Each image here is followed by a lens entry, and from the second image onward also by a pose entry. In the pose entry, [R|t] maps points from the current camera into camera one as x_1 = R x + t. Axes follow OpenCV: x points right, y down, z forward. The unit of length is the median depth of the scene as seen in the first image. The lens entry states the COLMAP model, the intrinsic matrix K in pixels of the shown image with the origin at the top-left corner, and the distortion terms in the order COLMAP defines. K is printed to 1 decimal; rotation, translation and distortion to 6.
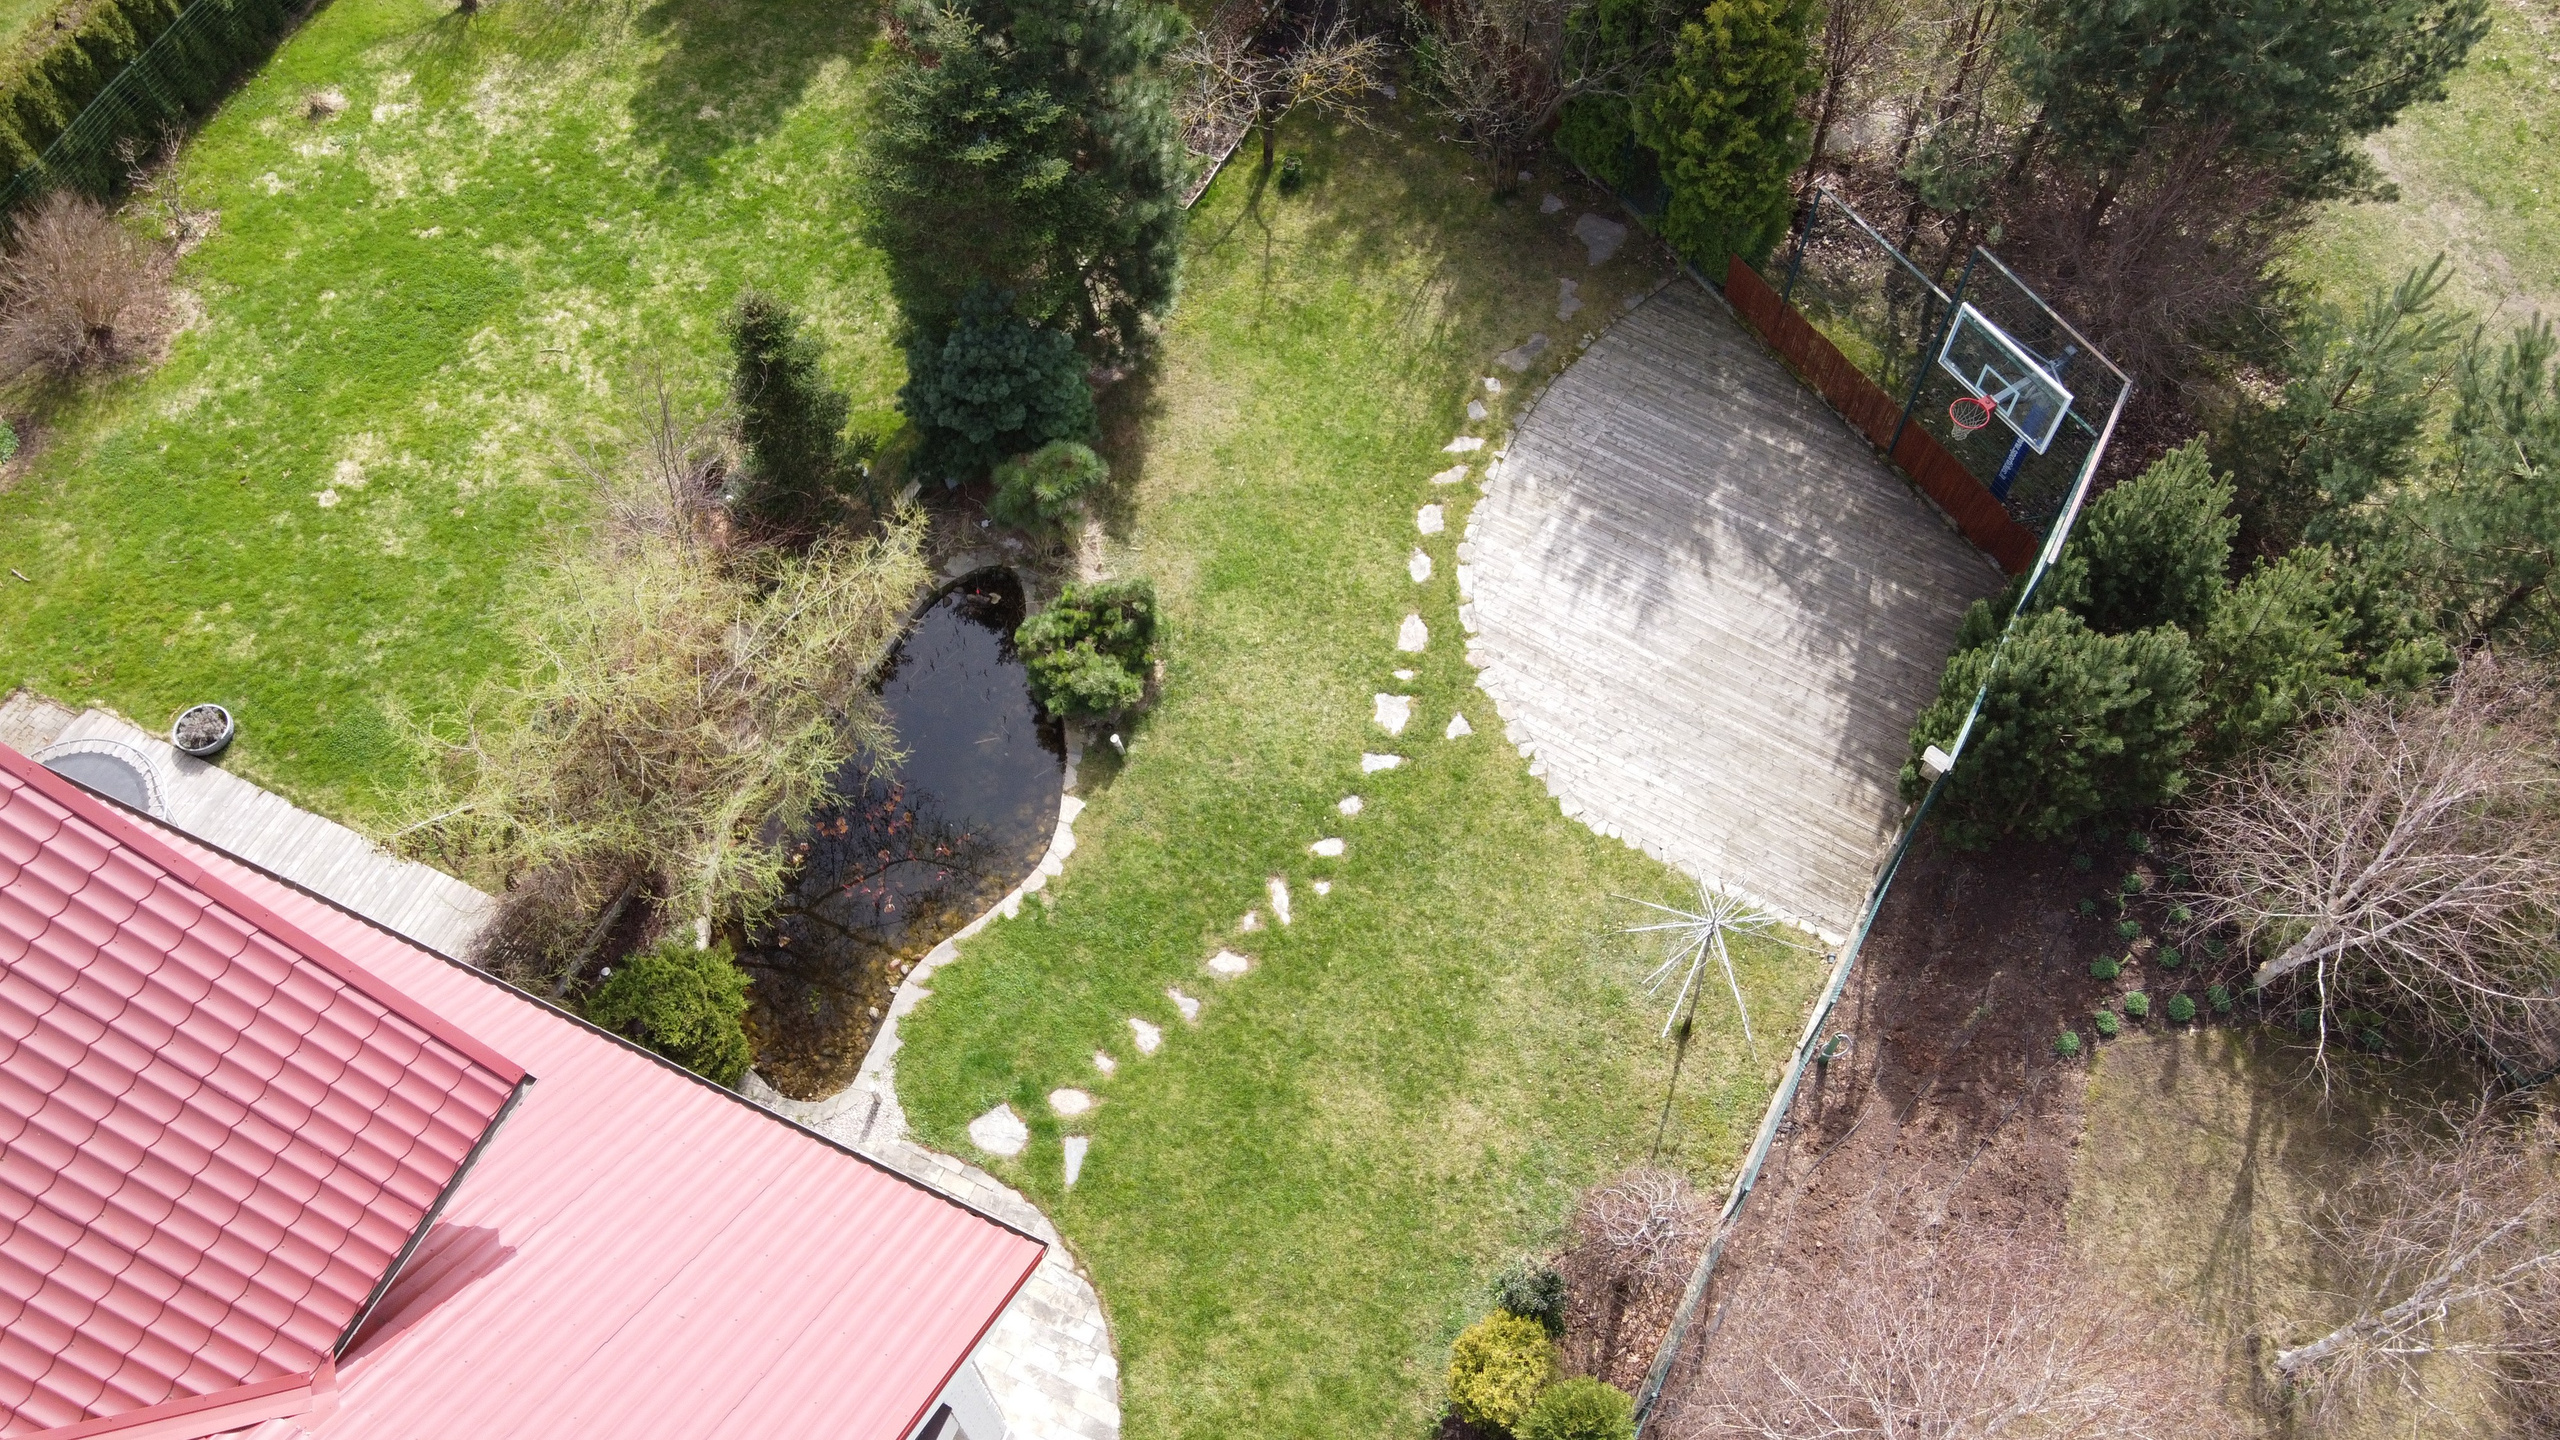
lens RADIAL K [[1975.7, 0, 1276.1], [0, 1975.7, 714.1], [0, 0, 1]] dist [-0.009861, 0.040996]
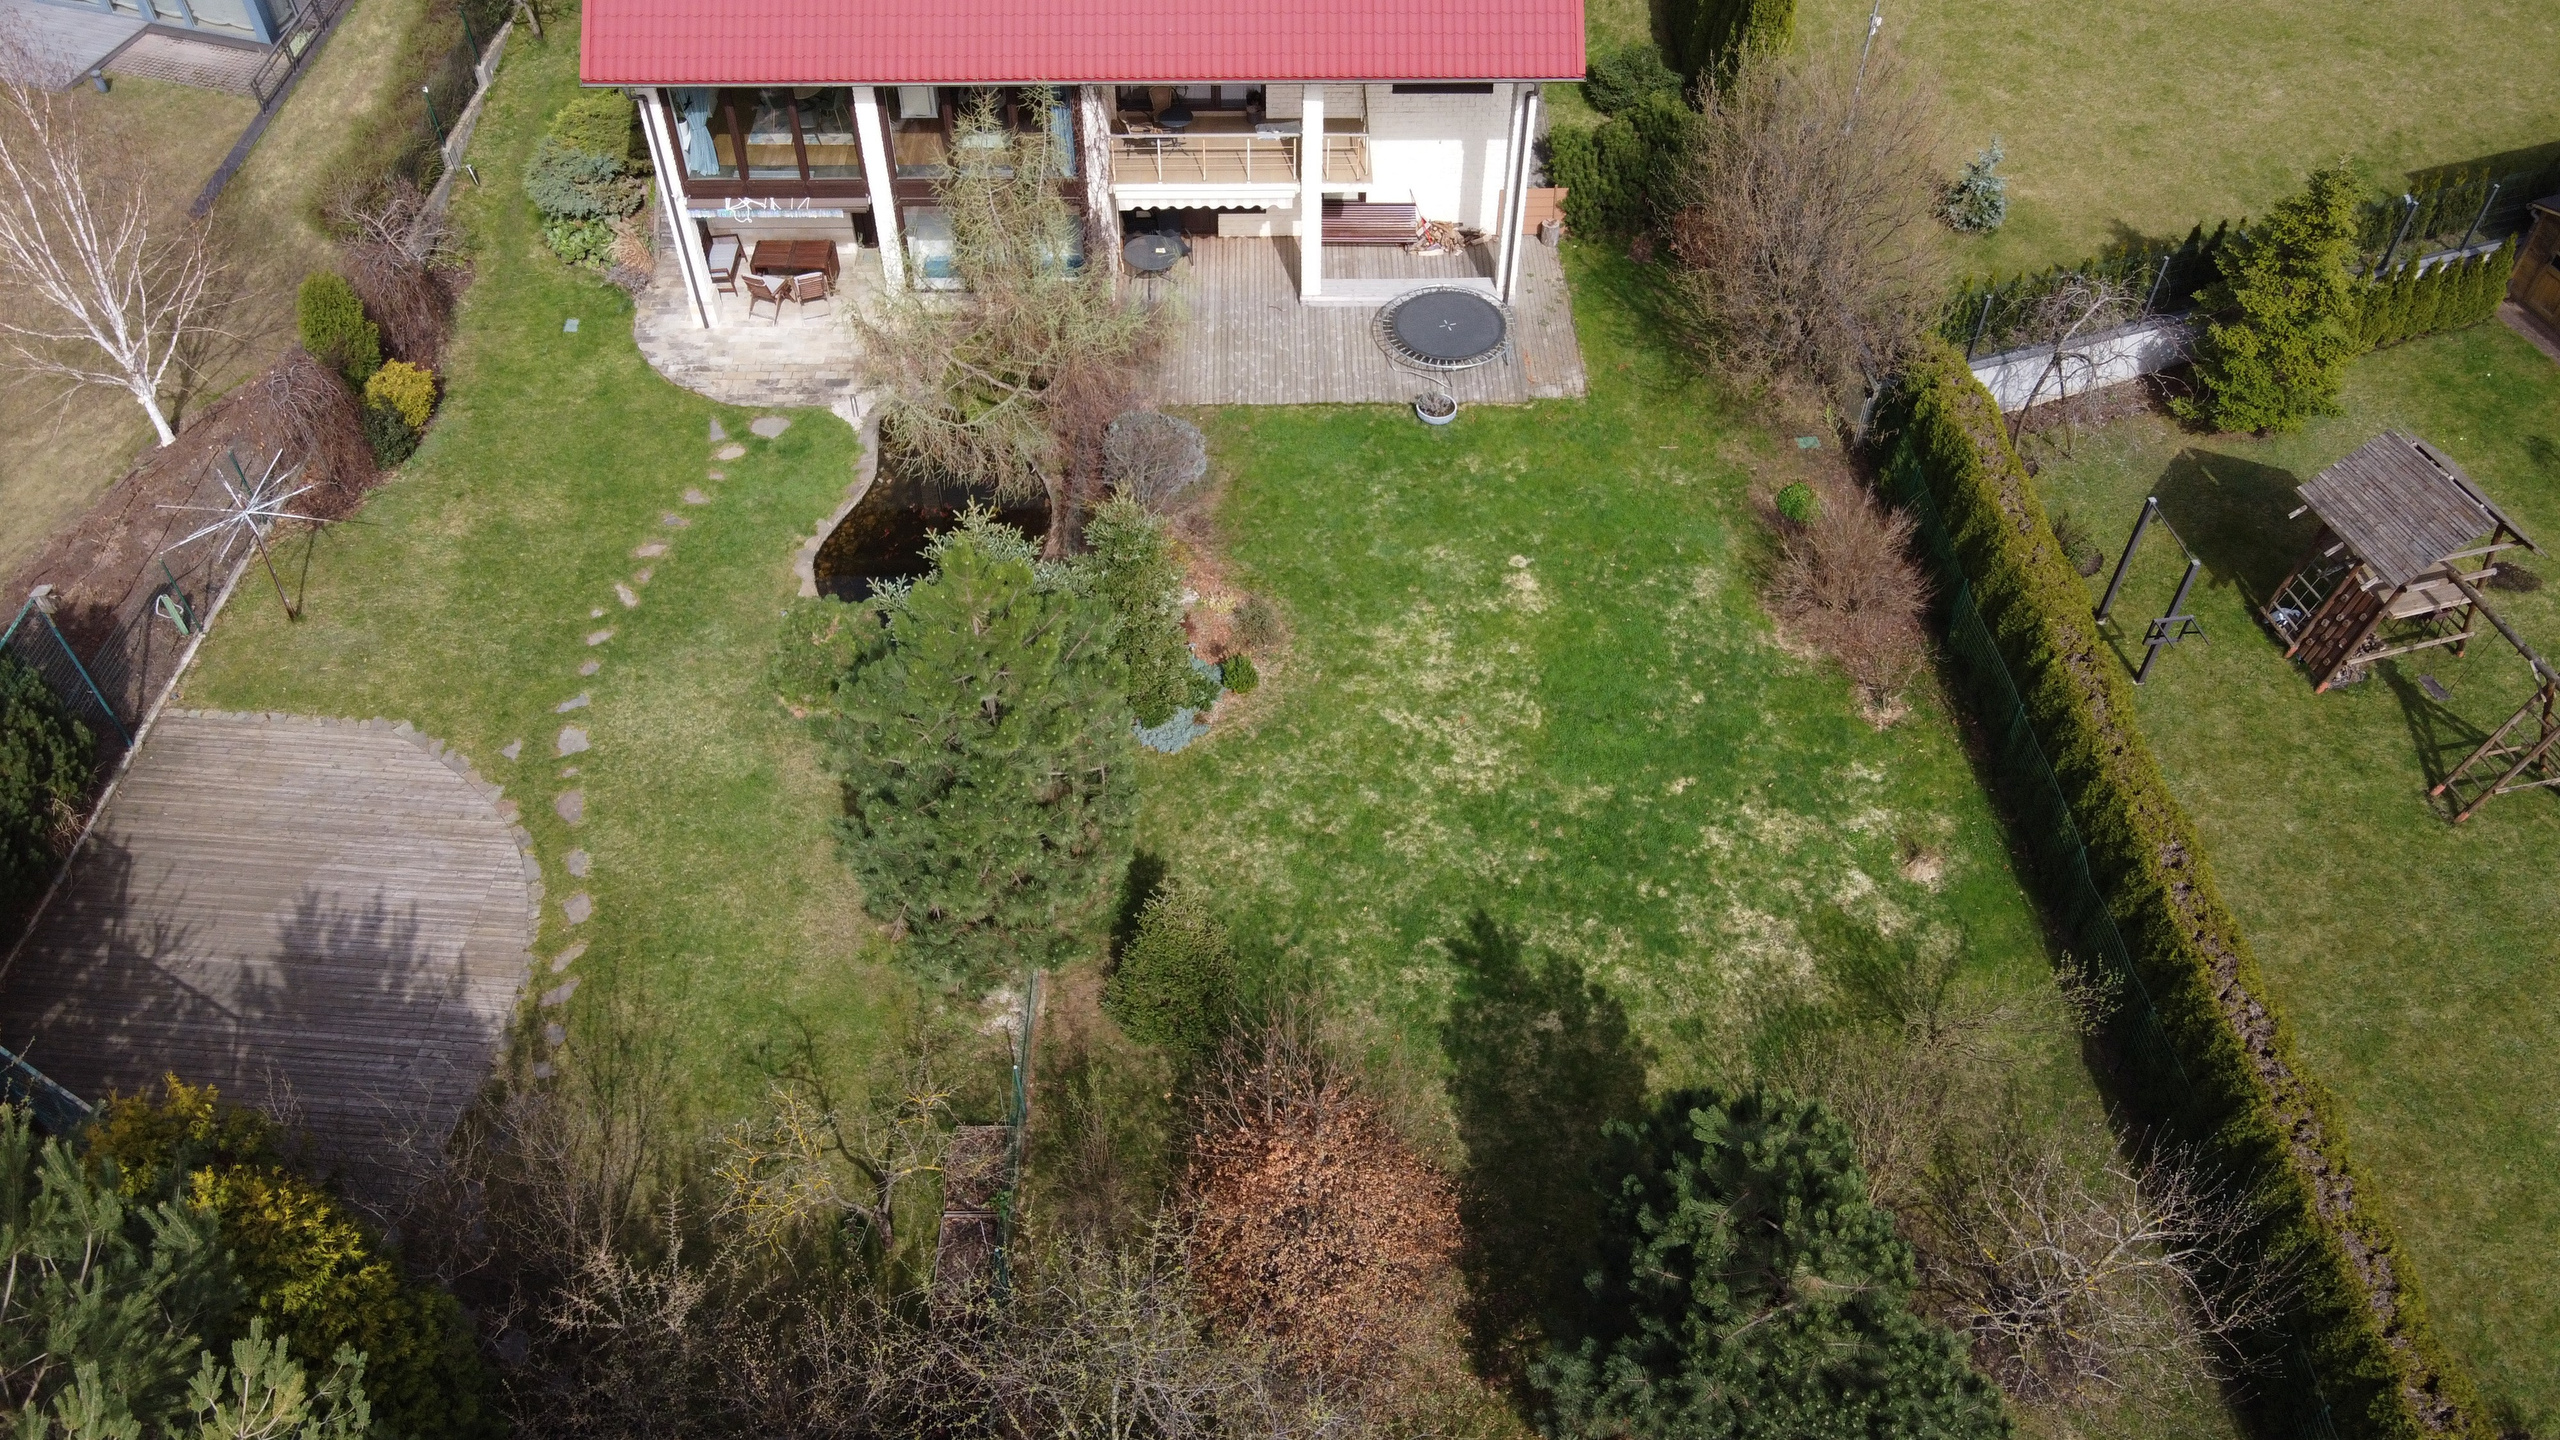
lens RADIAL K [[1975.7, 0, 1278.7], [0, 1975.7, 712.3], [0, 0, 1]] dist [-0.009861, 0.040996]
pose [[-0.898398, 0.321886, -0.298782, 0.026267], [-0.380292, -0.229869, 0.895845, -1.109948], [0.219679, 0.918450, 0.328925, 0.657246]]
